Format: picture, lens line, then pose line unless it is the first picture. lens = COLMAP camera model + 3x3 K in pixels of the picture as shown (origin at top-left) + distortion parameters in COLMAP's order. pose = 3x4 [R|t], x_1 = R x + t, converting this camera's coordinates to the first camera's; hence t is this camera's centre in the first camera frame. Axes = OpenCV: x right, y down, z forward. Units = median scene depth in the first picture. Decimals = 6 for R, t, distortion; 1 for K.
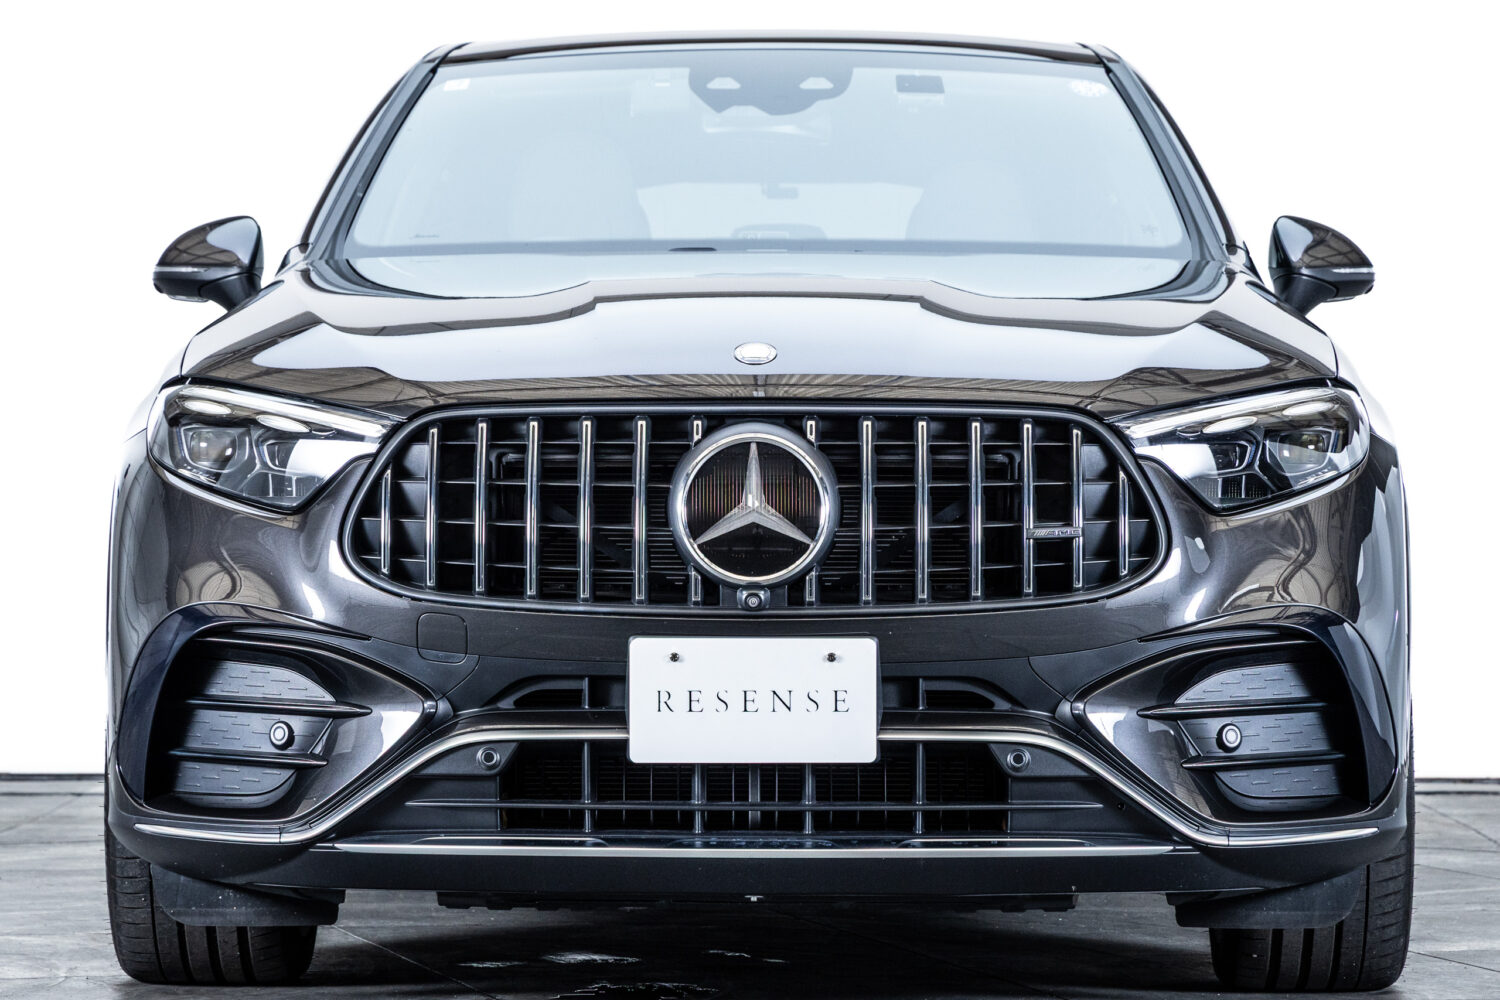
lens RADIAL K [[5364.0, 0, 758.9], [0, 5364.0, 502.7], [0, 0, 1]] dist [0.007577, 0.000000]
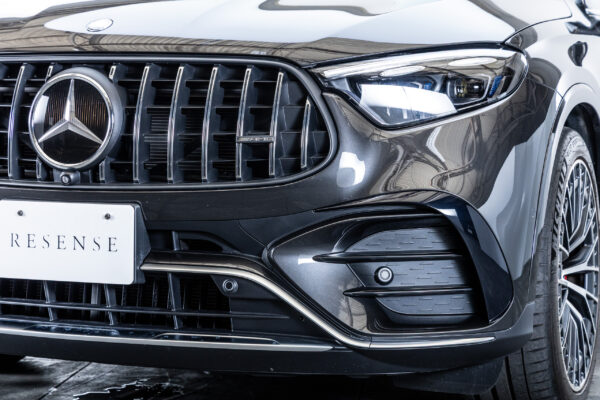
lens RADIAL K [[1452.0, 0, 303.7], [0, 1452.0, 202.5], [0, 0, 1]] dist [0.017132, 0.000000]
pose [[0.937580, 0.031462, -0.346343, 0.211786], [-0.012554, 0.998312, 0.056702, -0.000072], [0.347542, -0.048814, 0.936393, 0.615051]]
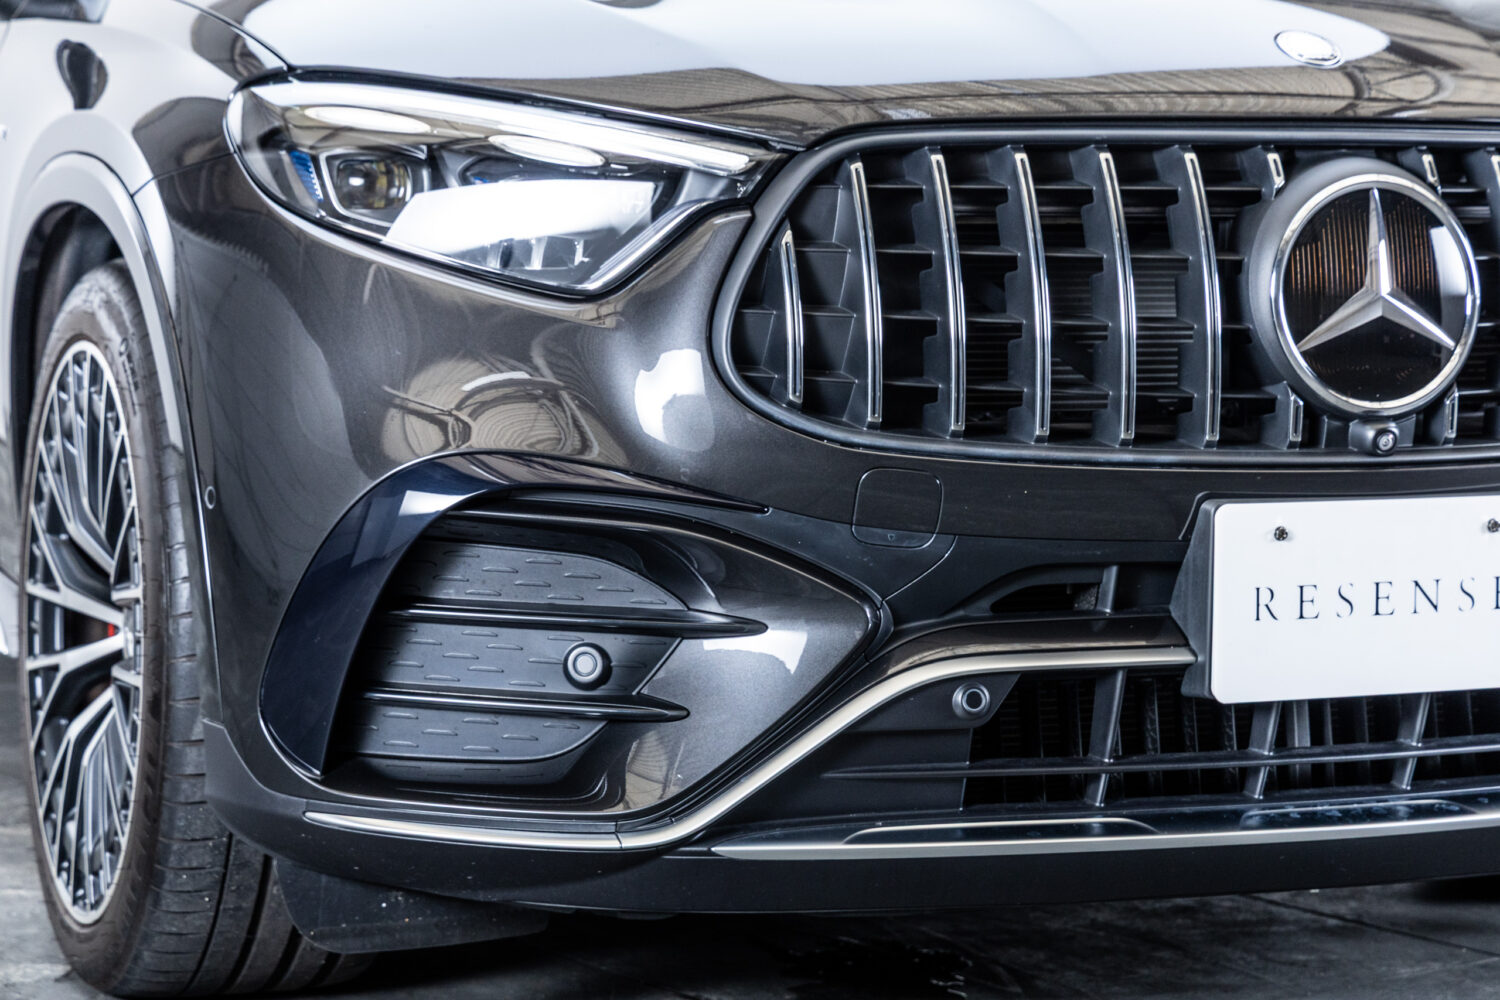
lens RADIAL K [[3630.0, 0, 760.7], [0, 3630.0, 500.2], [0, 0, 1]] dist [0.017132, 0.000000]
pose [[0.926837, -0.028385, 0.374390, -0.228193], [-0.005269, 0.996057, 0.088561, -0.012194], [-0.375428, -0.084054, 0.923032, 0.623752]]
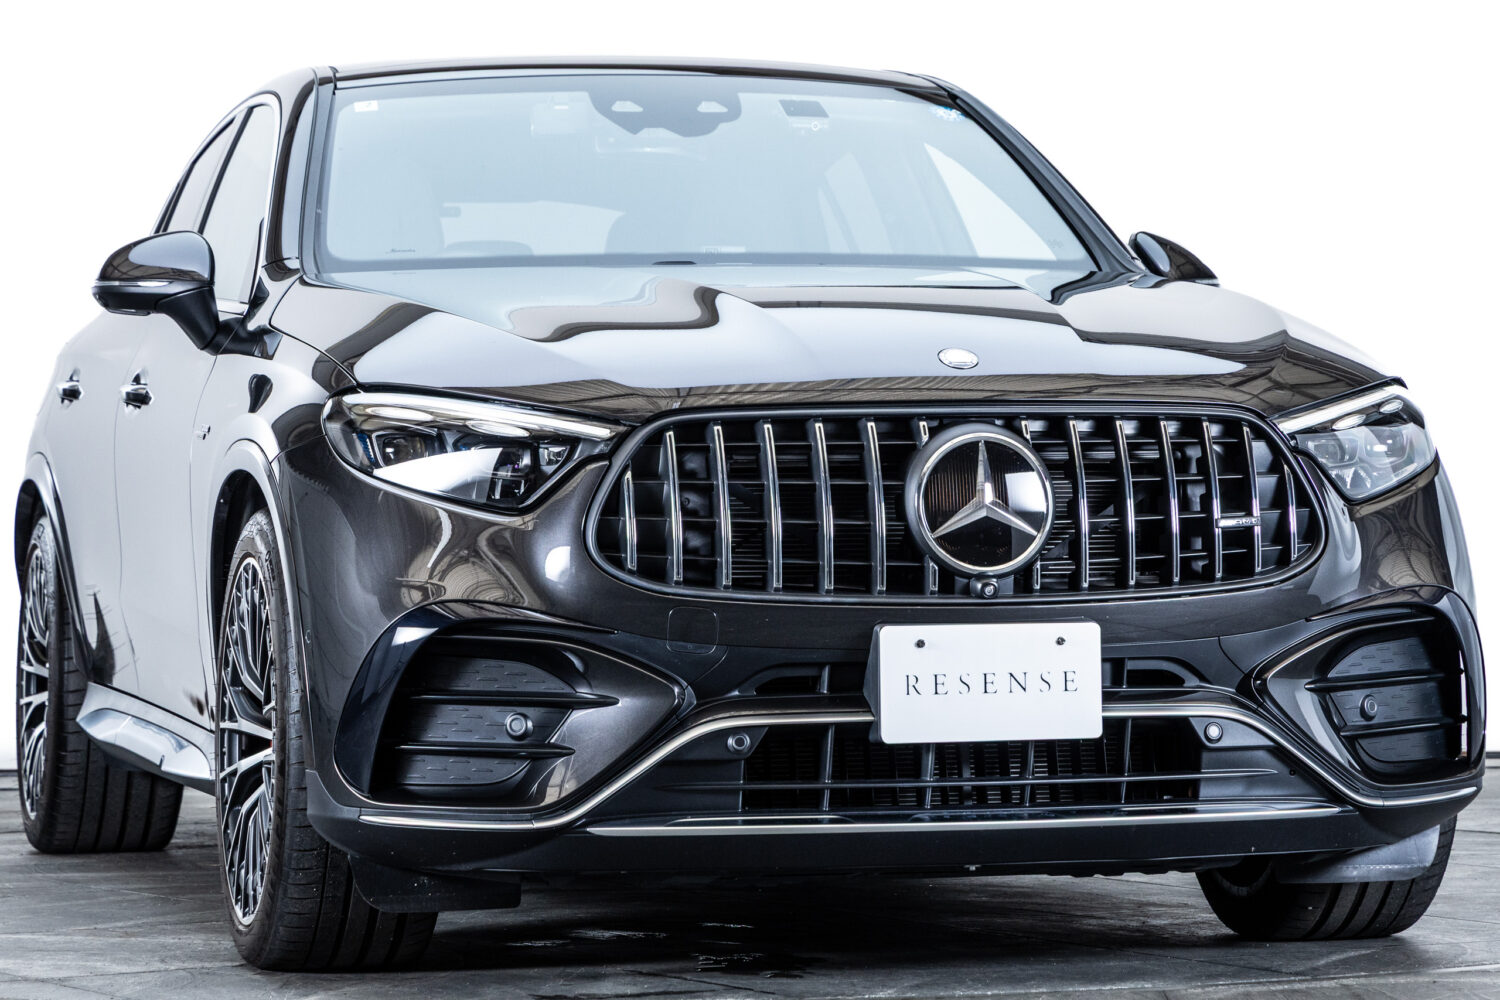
lens RADIAL K [[5084.5, 0, 740.7], [0, 5084.5, 498.6], [0, 0, 1]] dist [0.052730, 0.000000]
pose [[0.967642, -0.013554, 0.251964, -0.301264], [0.014145, 0.999900, -0.000538, 0.000040], [-0.251932, 0.004084, 0.967736, 0.029878]]
